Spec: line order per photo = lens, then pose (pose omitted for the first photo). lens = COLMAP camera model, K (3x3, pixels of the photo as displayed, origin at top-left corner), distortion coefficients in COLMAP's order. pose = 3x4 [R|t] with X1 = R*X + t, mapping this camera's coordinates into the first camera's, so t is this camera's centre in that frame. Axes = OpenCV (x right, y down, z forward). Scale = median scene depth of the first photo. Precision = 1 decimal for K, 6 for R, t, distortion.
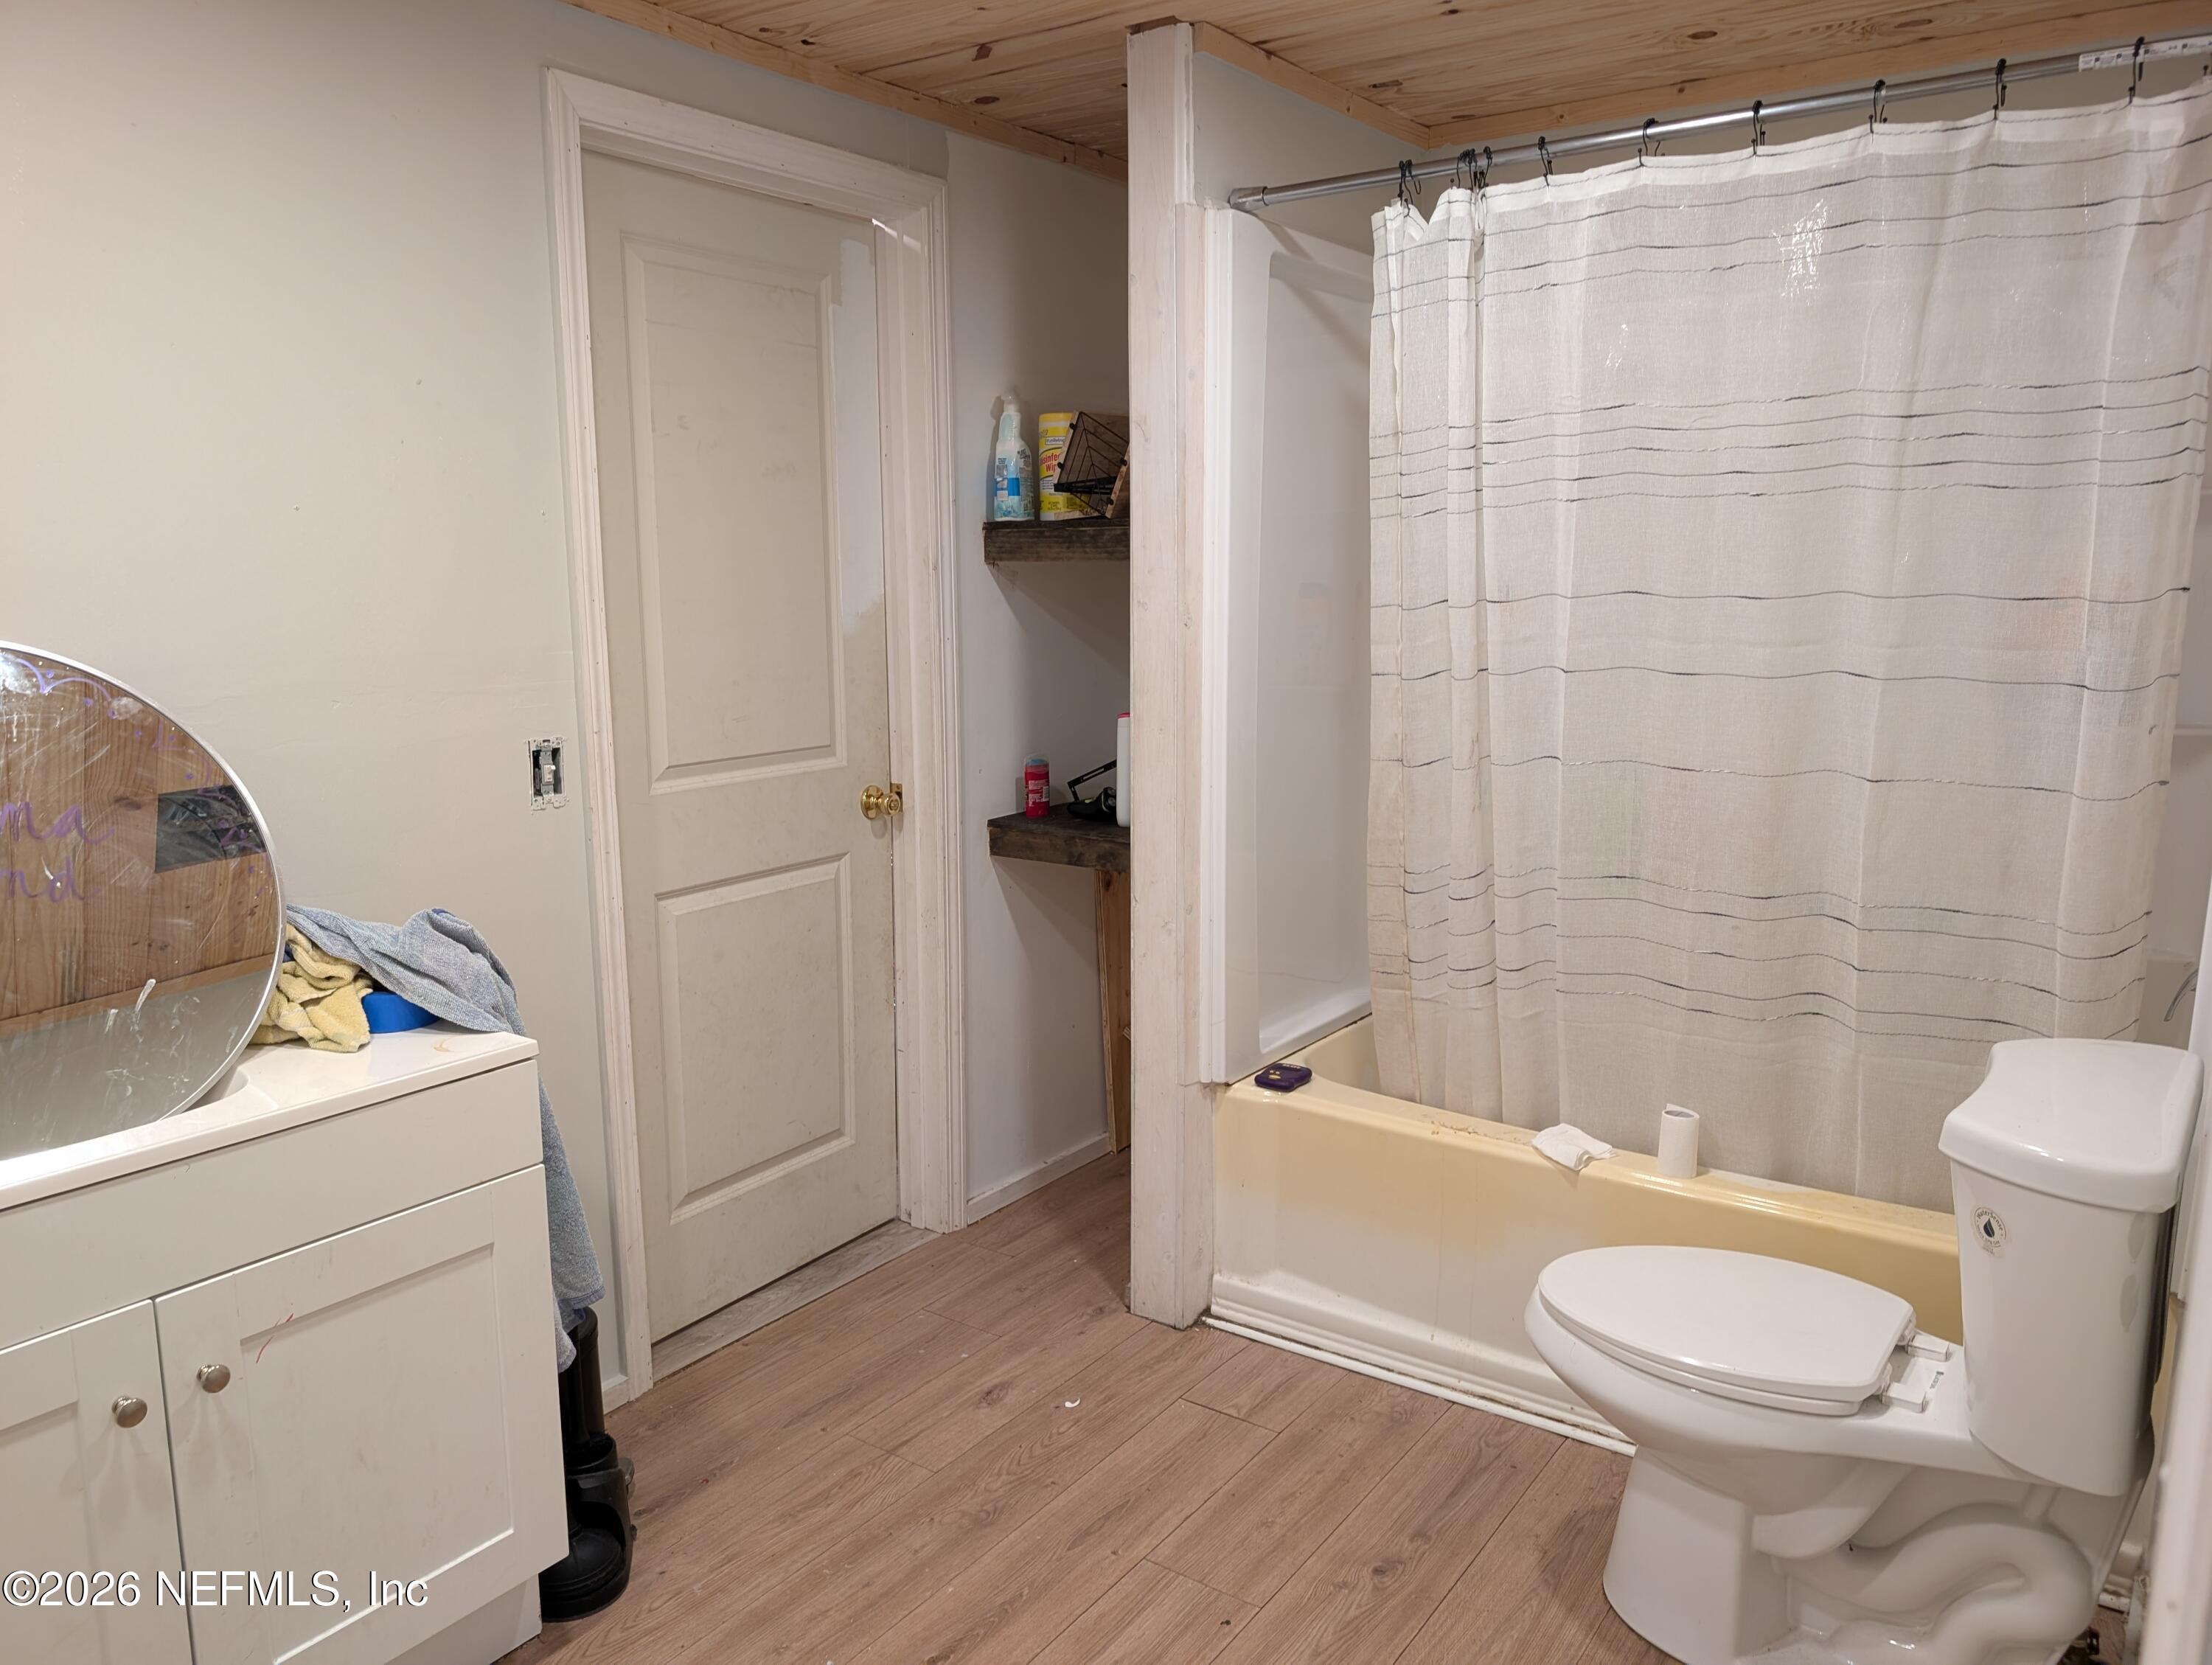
lens RADIAL K [[1582.3, 0, 1083.3], [0, 1582.3, 856.8], [0, 0, 1]] dist [0.016582, -0.017302]
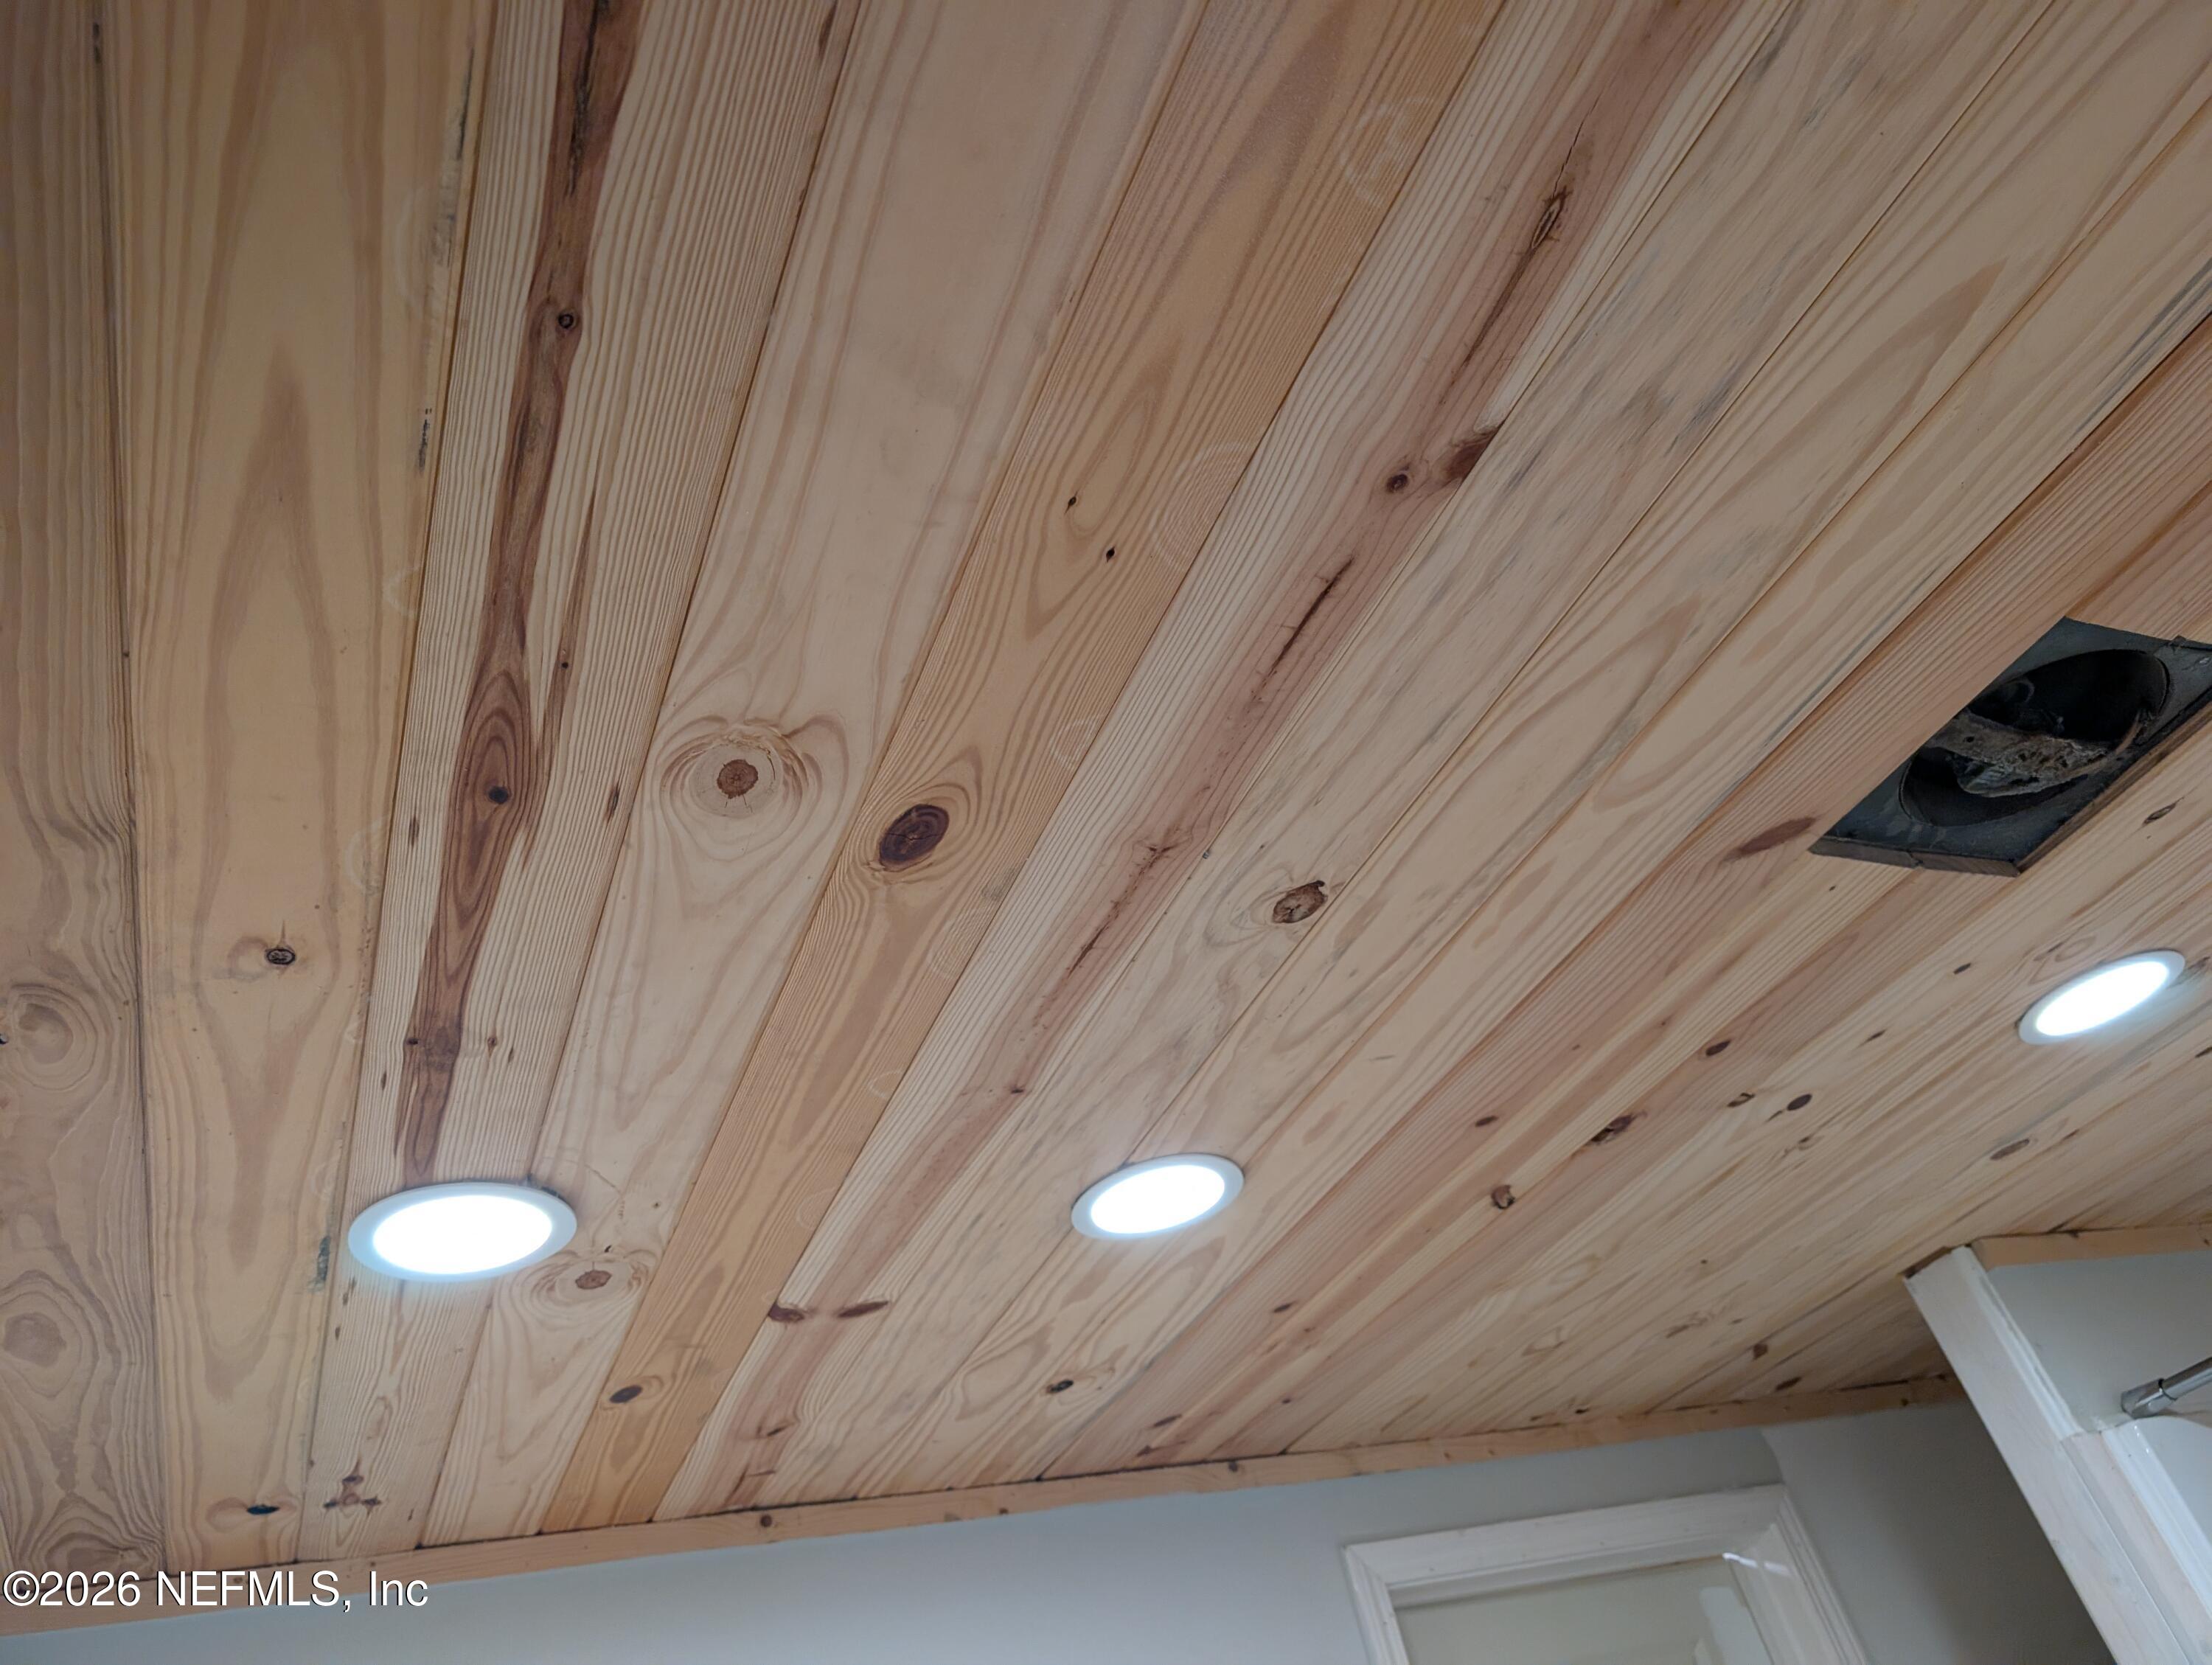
lens RADIAL K [[1582.3, 0, 1108.5], [0, 1582.3, 820.1], [0, 0, 1]] dist [0.016582, -0.017302]
pose [[0.830770, -0.467006, -0.302864, 0.046965], [0.120544, 0.682155, -0.721203, -0.095404], [0.543406, 0.562646, 0.623009, 0.038965]]
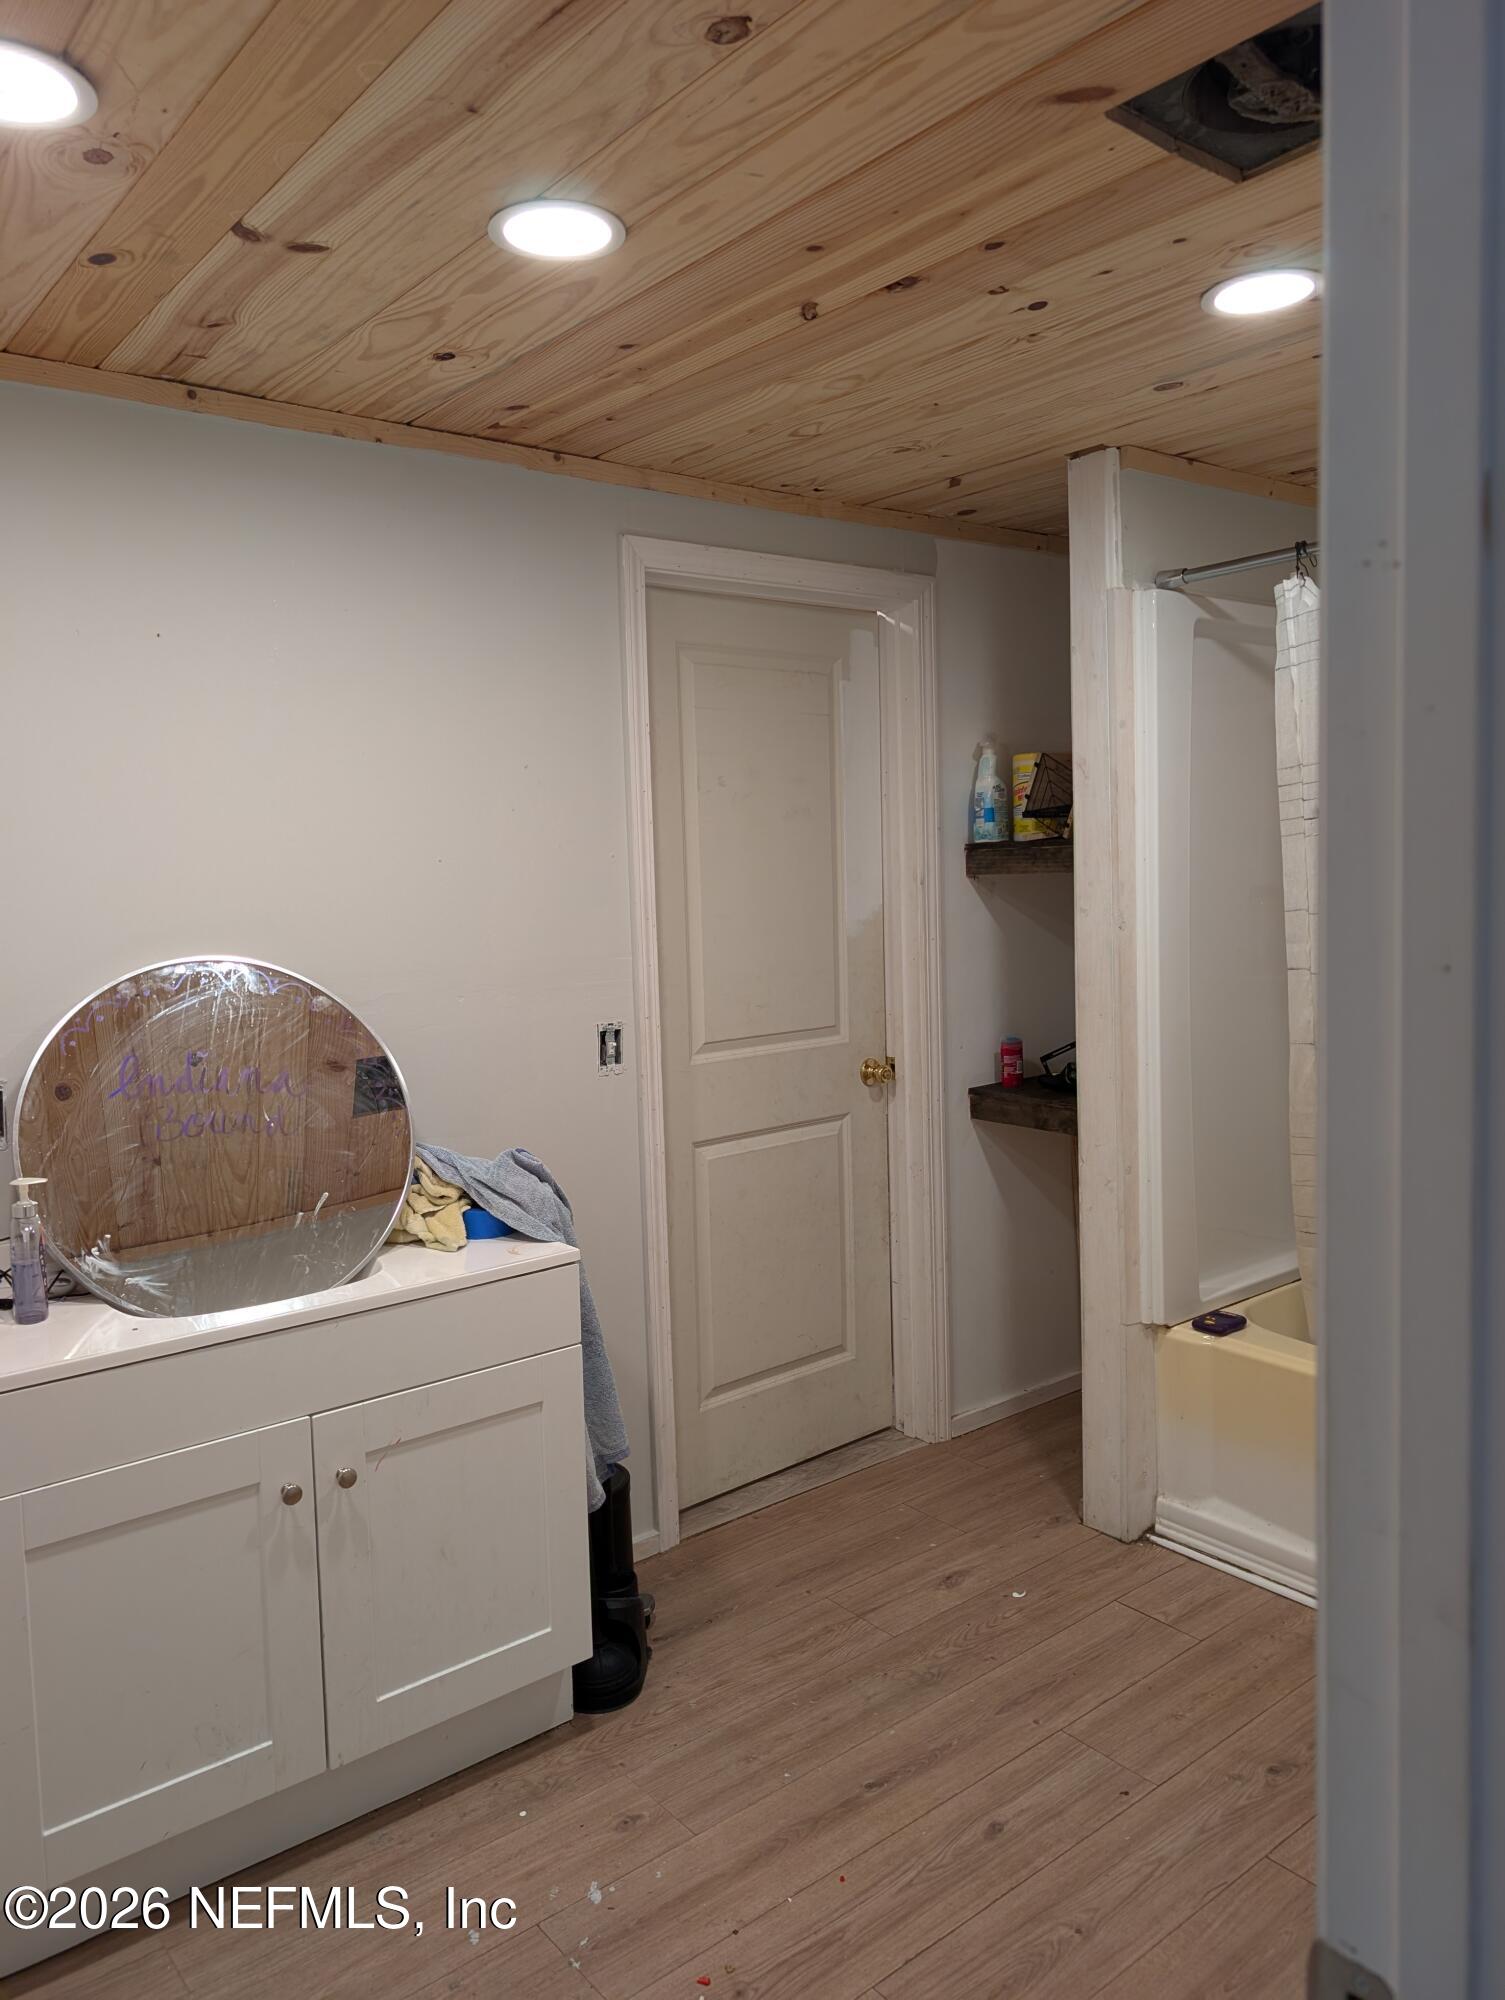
lens RADIAL K [[1442.0, 0, 756.9], [0, 1442.0, 978.7], [0, 0, 1]] dist [0.017978, -0.014255]
pose [[0.962186, -0.003071, -0.272377, 0.098956], [-0.023109, 0.995411, -0.092856, -0.001836], [0.271413, 0.095639, 0.957699, -0.111677]]
